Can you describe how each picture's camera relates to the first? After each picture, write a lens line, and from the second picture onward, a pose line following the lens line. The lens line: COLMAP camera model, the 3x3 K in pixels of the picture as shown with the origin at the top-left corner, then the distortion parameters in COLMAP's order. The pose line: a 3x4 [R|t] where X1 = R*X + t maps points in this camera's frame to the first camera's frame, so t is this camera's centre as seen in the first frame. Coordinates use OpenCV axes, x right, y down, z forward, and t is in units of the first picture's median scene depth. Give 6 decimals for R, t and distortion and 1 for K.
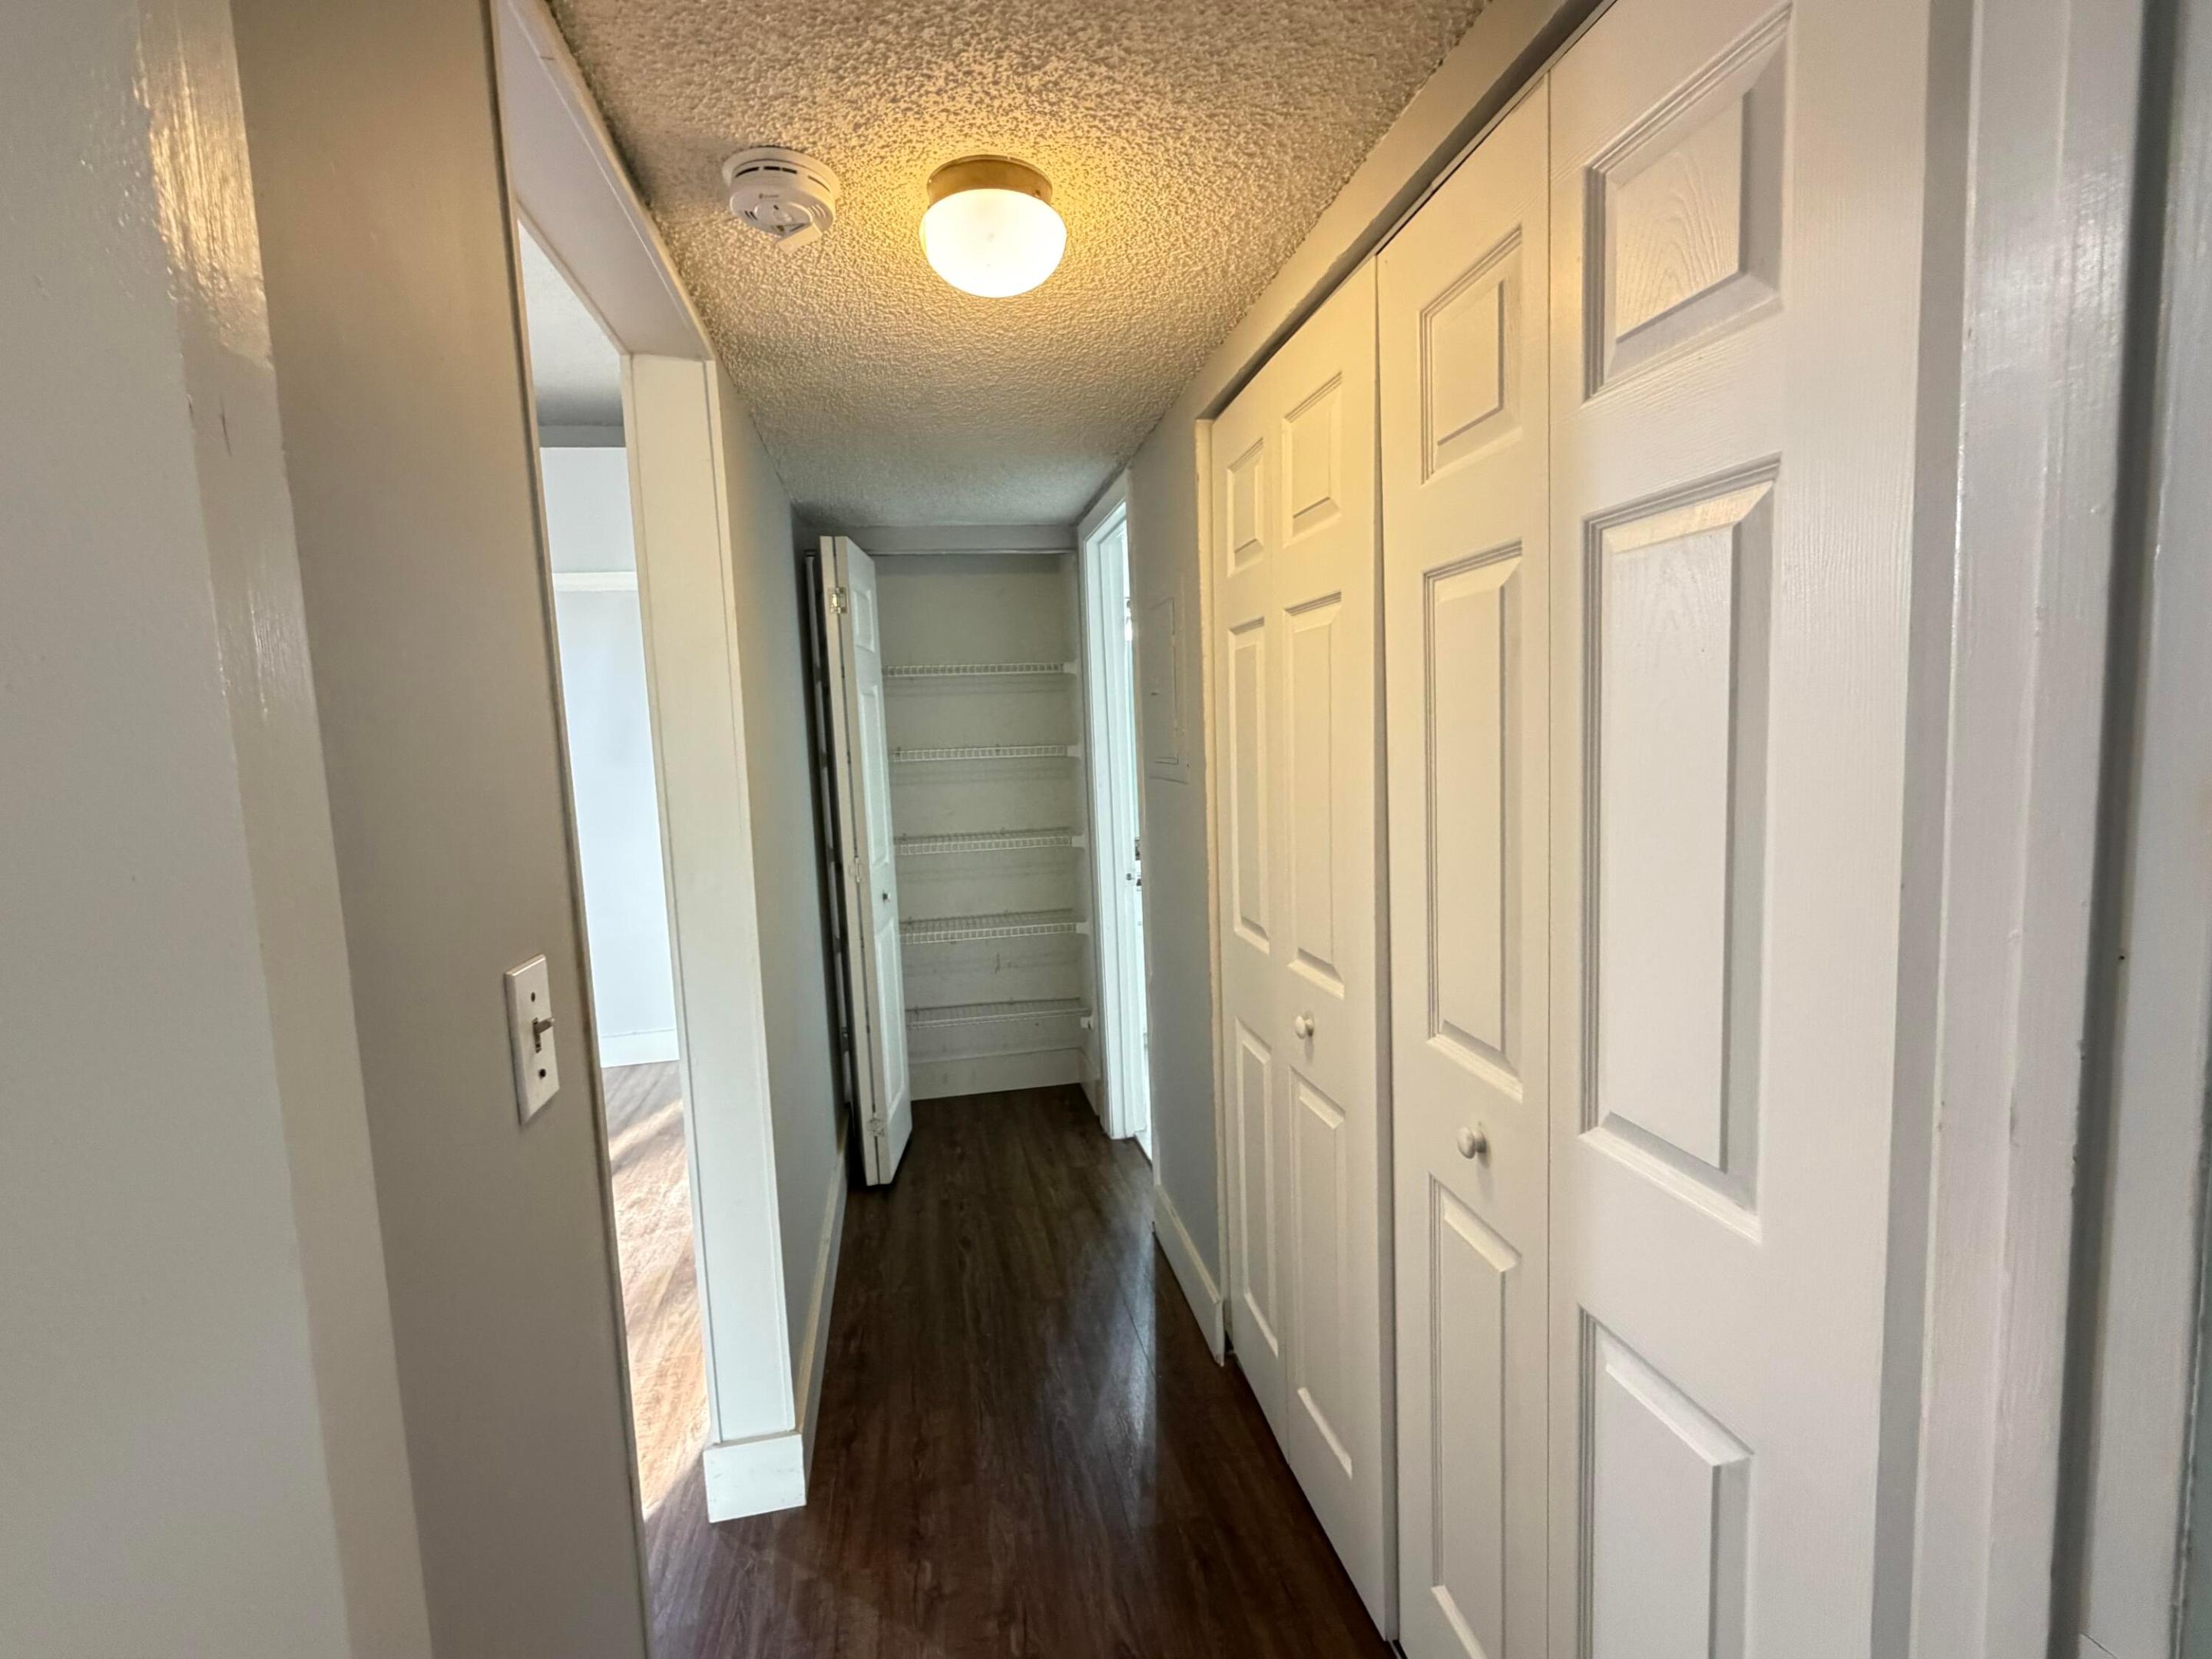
lens RADIAL K [[1005.0, 0, 1106.0], [0, 1005.0, 829.5], [0, 0, 1]] dist [-0.002228, -0.000969]
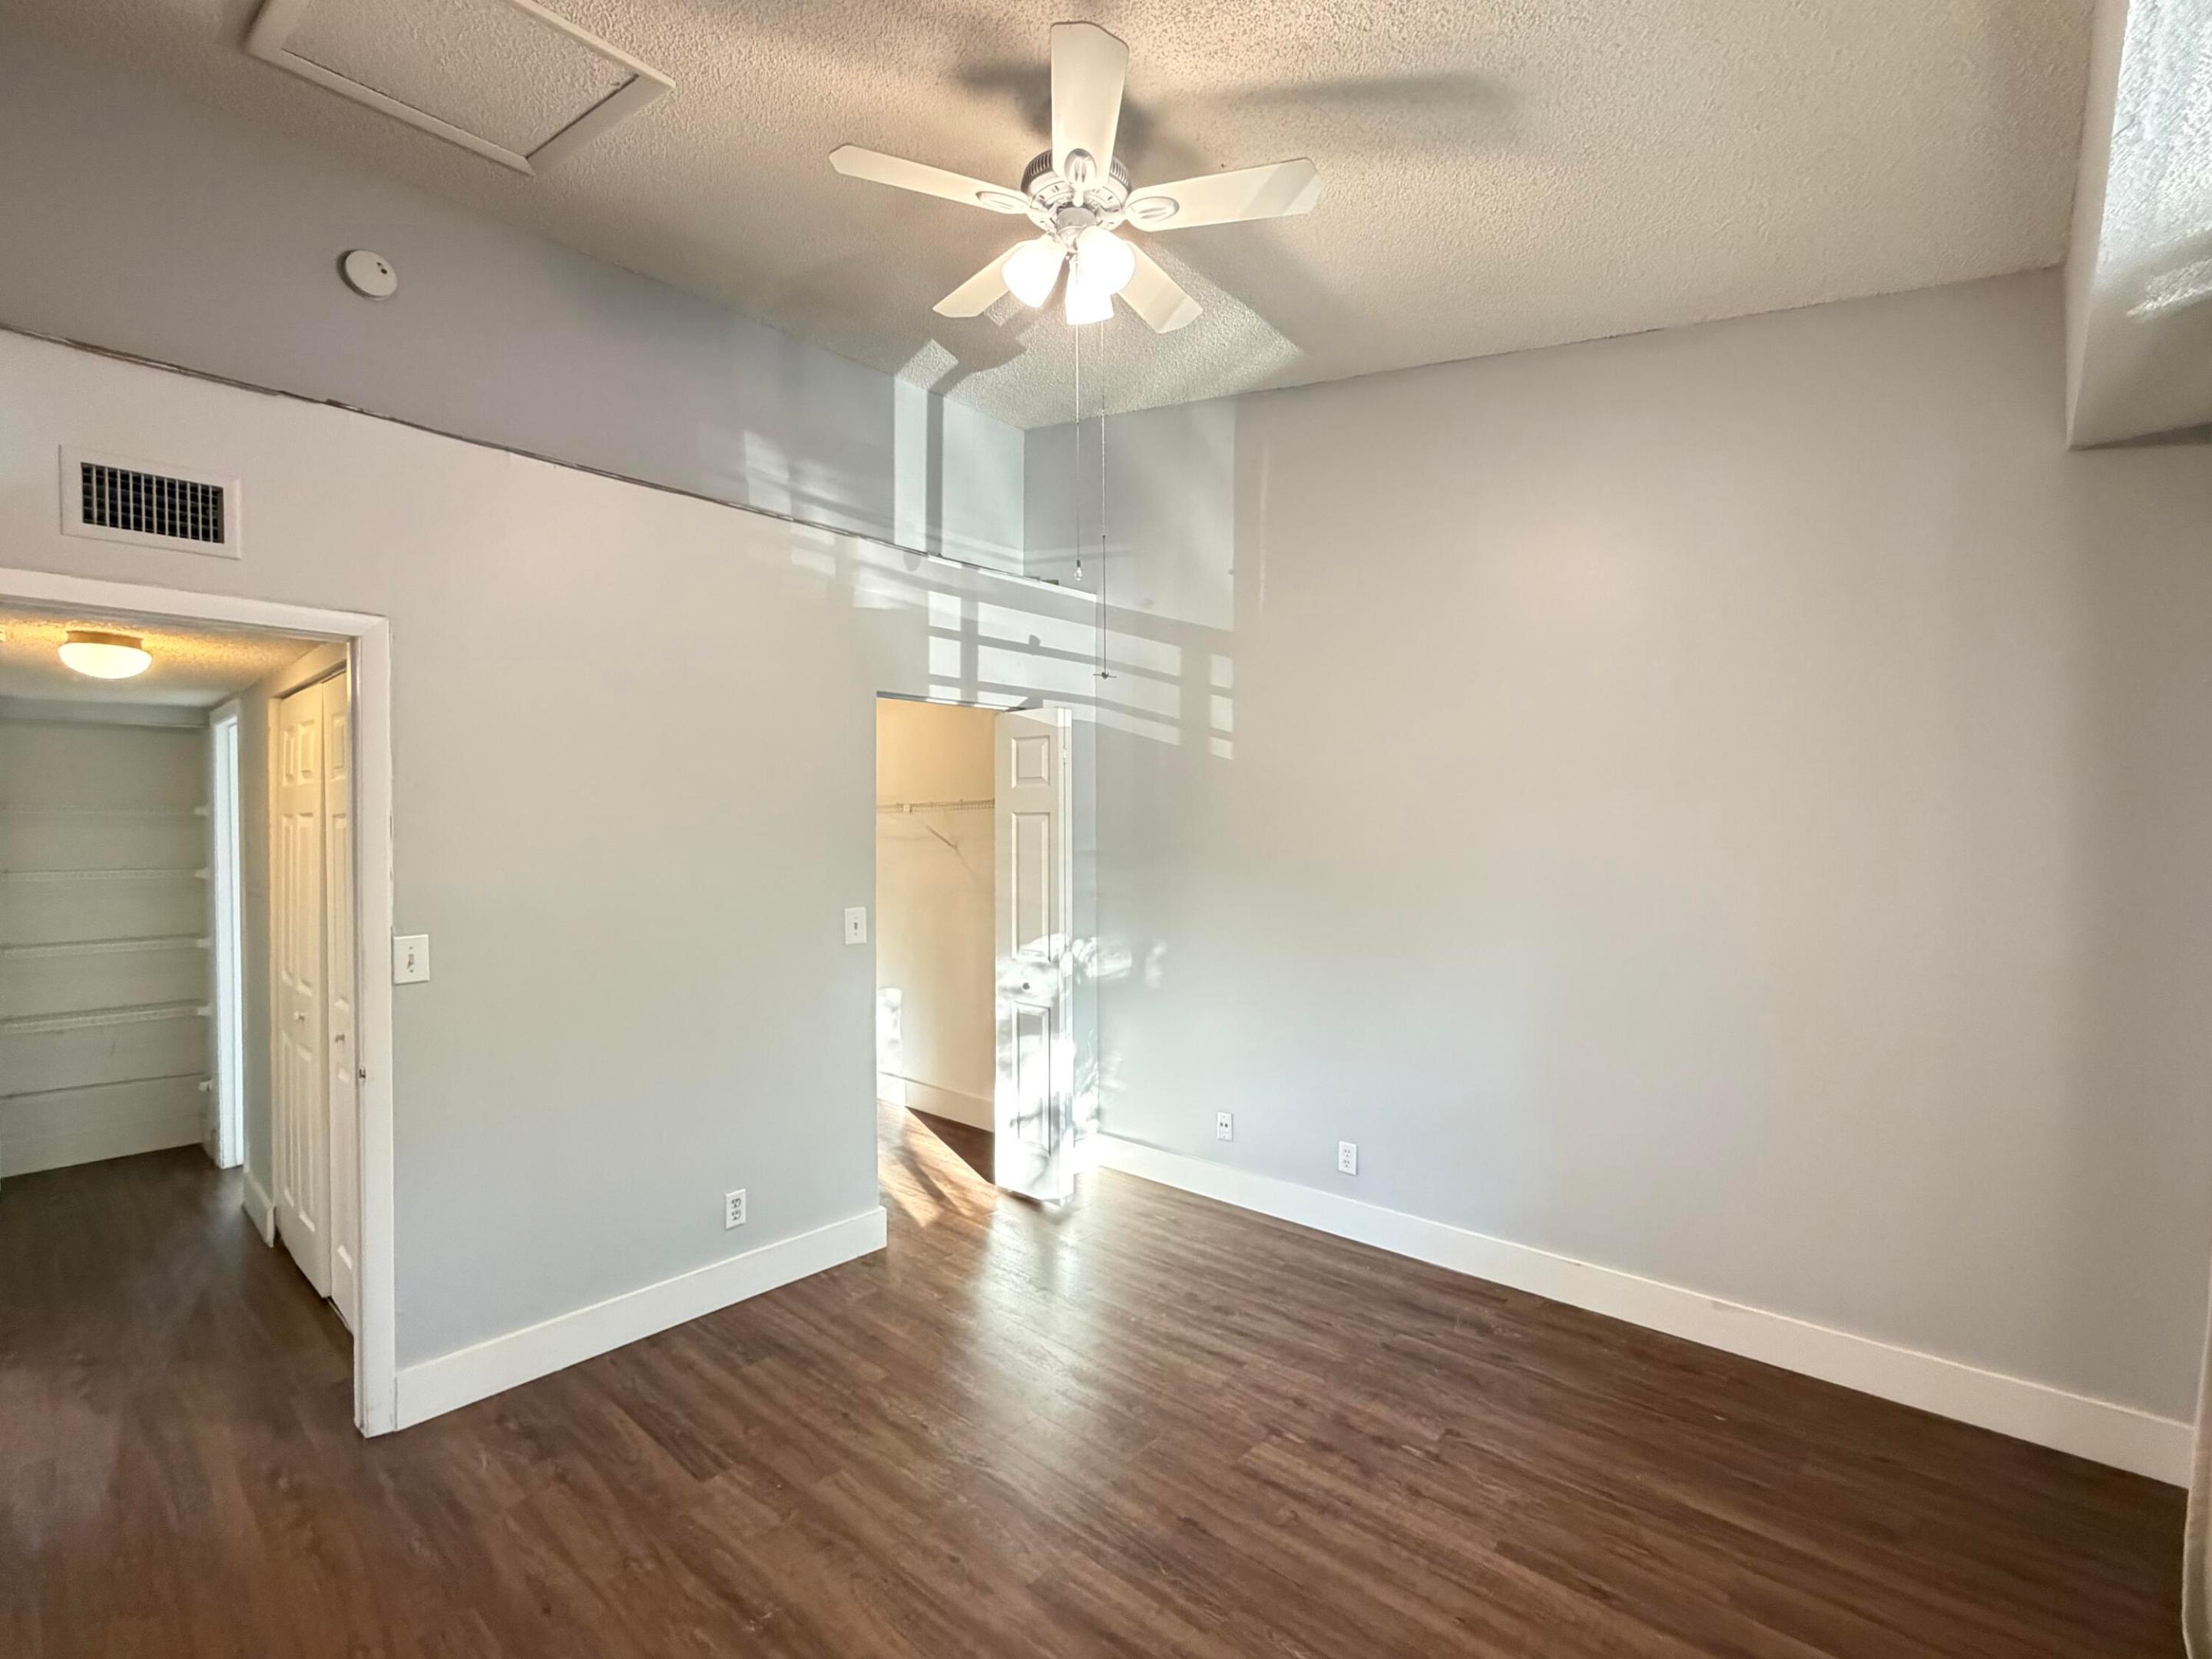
lens RADIAL K [[1005.0, 0, 1106.0], [0, 1005.0, 829.5], [0, 0, 1]] dist [-0.002228, -0.000969]
pose [[0.798358, 0.032414, 0.601310, 0.153727], [0.034648, 0.994423, -0.099606, 0.044754], [-0.601186, 0.100356, 0.792783, -0.944314]]
